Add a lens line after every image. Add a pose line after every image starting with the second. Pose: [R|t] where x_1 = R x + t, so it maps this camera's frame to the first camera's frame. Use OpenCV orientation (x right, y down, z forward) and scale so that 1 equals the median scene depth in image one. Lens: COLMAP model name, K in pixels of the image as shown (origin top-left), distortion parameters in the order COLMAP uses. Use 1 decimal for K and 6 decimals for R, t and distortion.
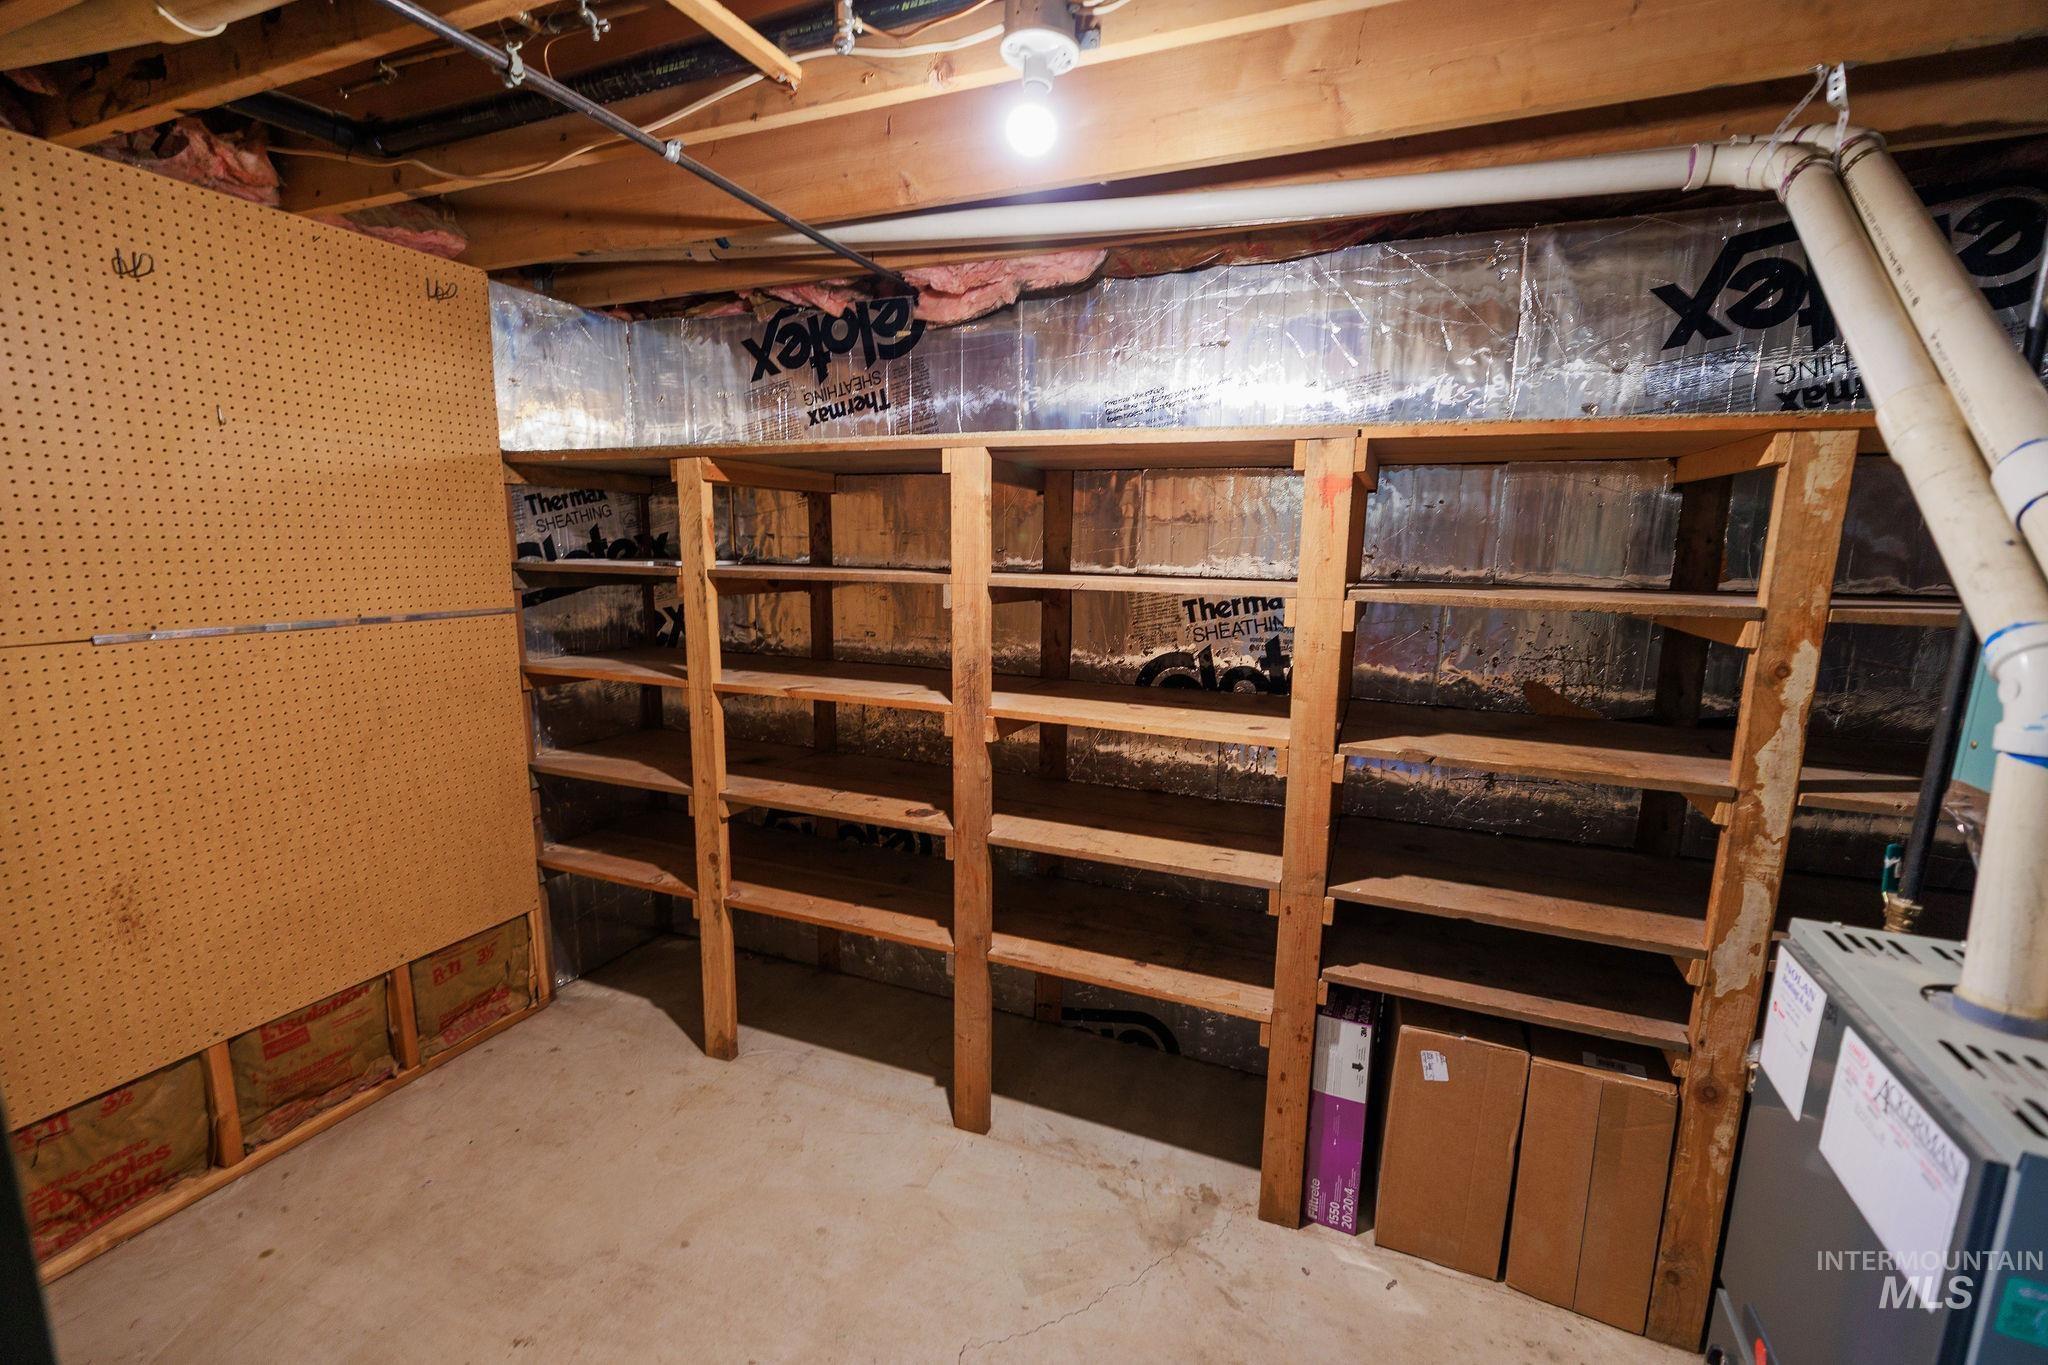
lens RADIAL K [[868.7, 0, 1024.2], [0, 868.7, 686.6], [0, 0, 1]] dist [0.000343, -0.000316]
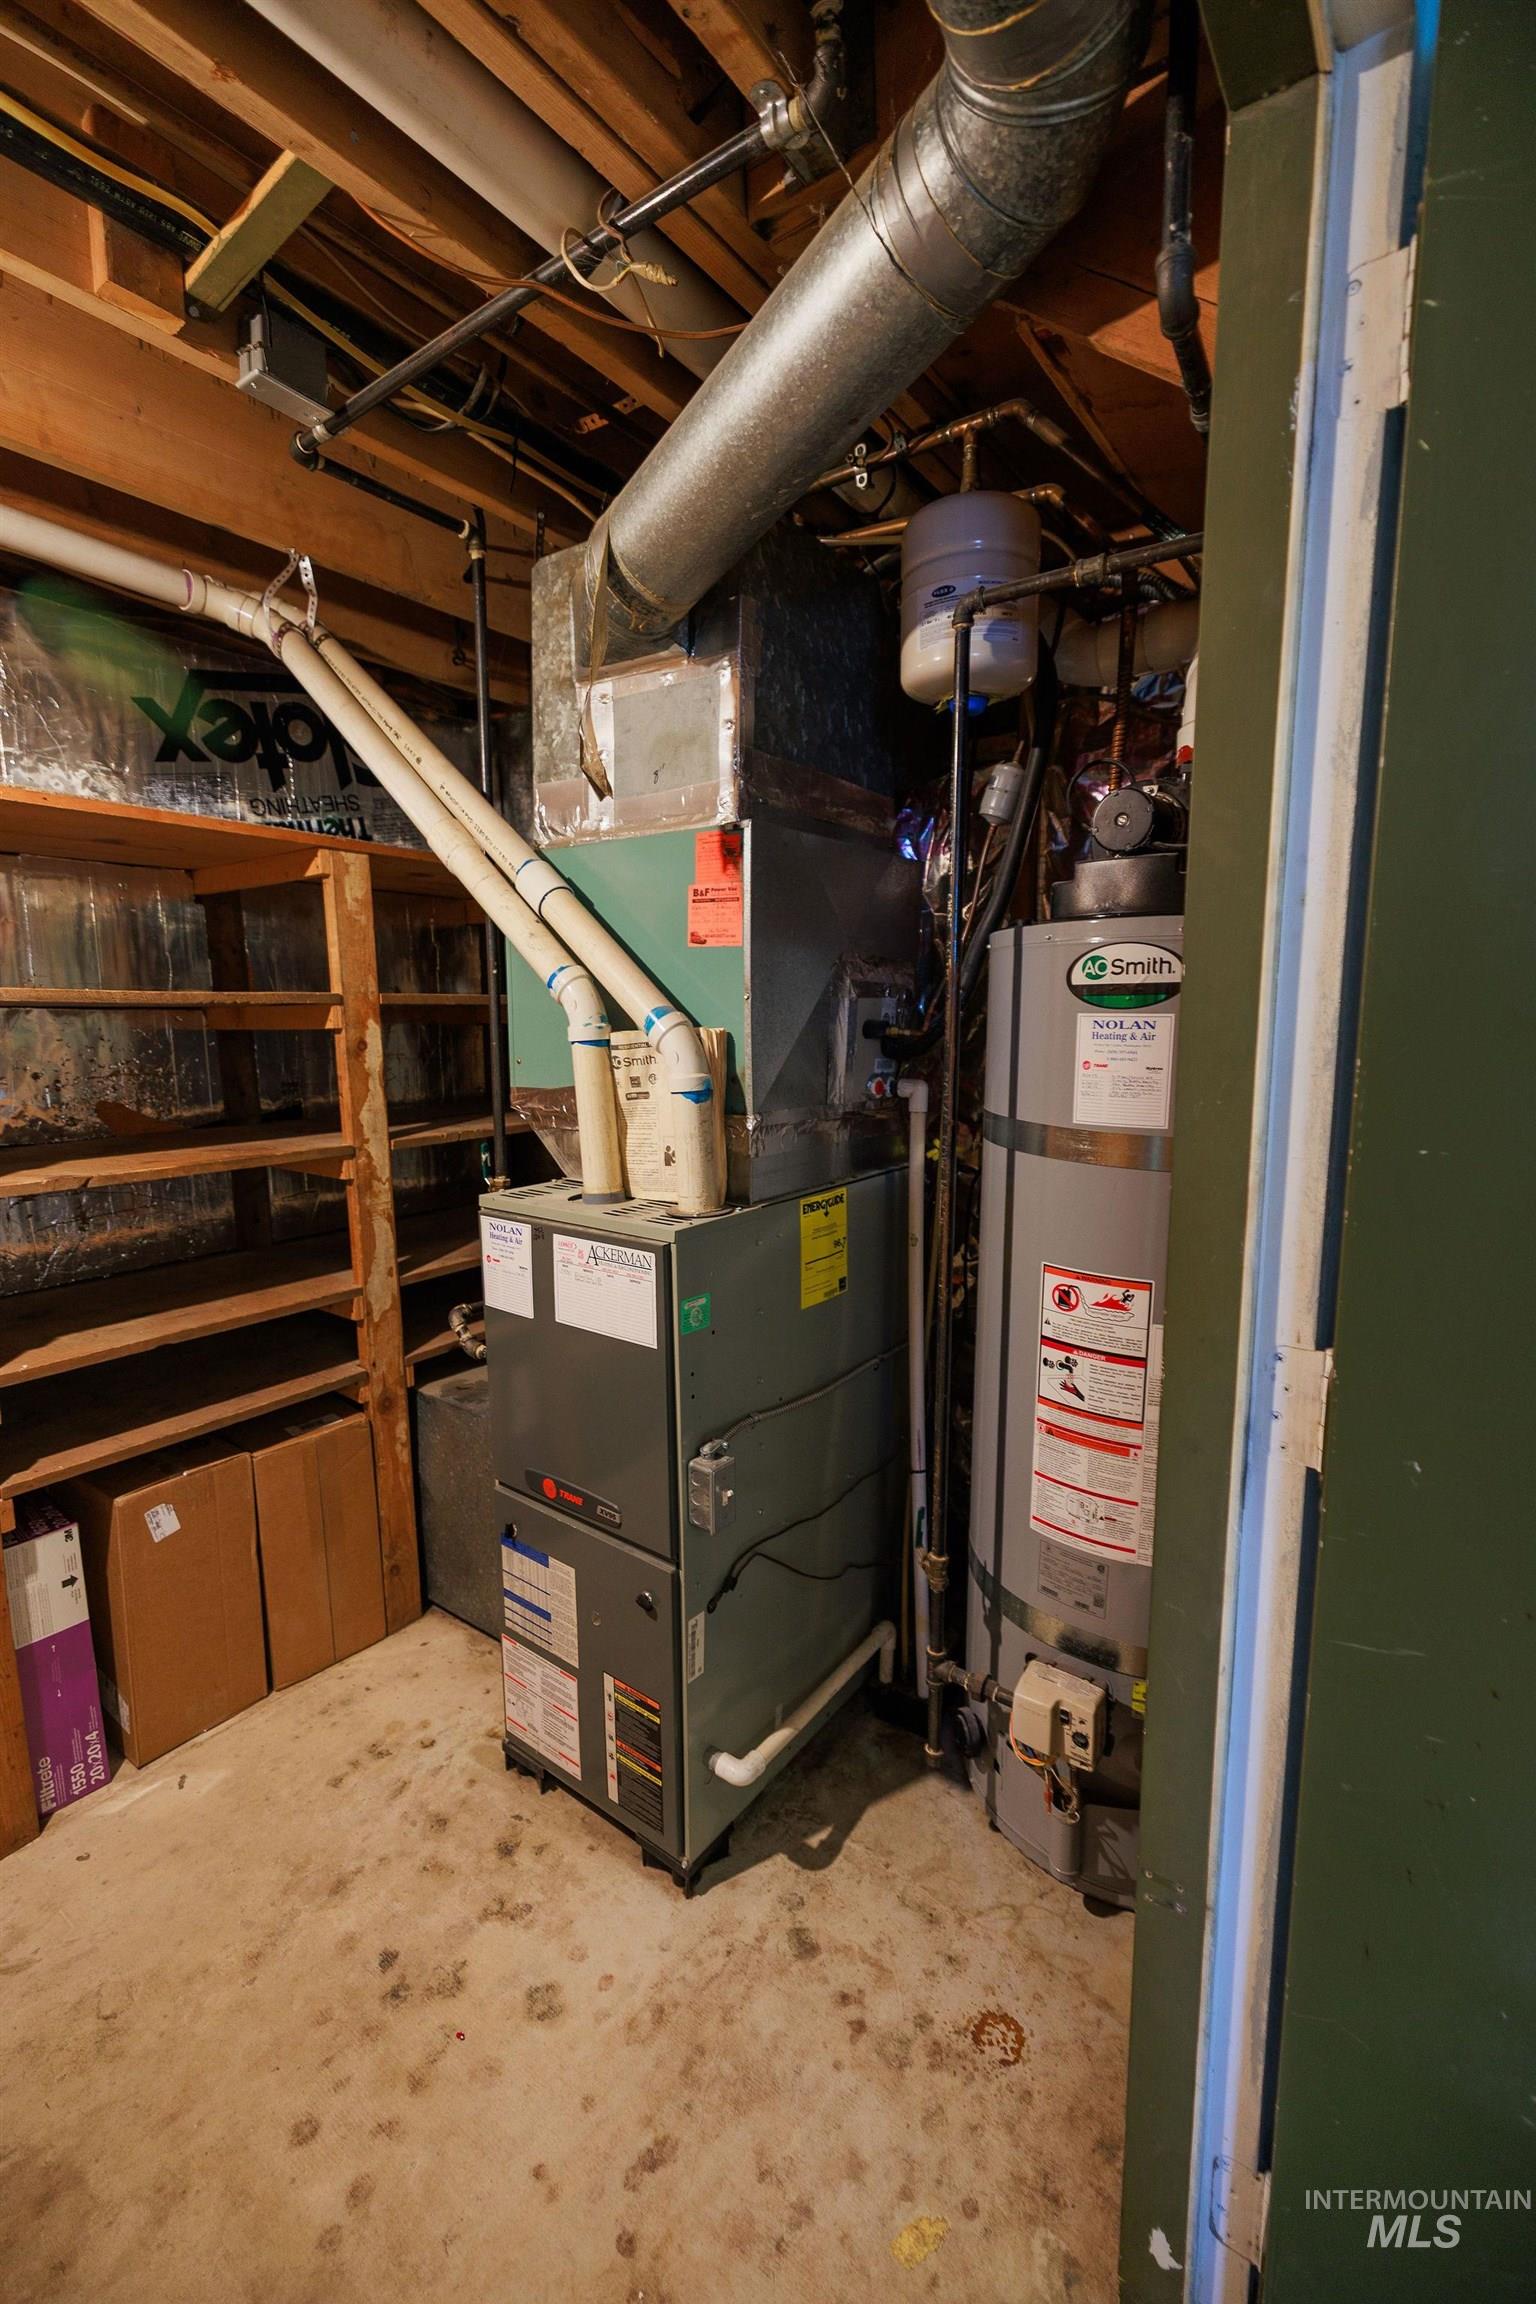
lens RADIAL K [[977.3, 0, 768.0], [0, 977.3, 1152.8], [0, 0, 1]] dist [0.000343, -0.000316]
pose [[0.221648, -0.150183, 0.963492, -0.330231], [0.178107, 0.977682, 0.111422, 0.072481], [-0.958723, 0.146908, 0.243450, 0.114736]]
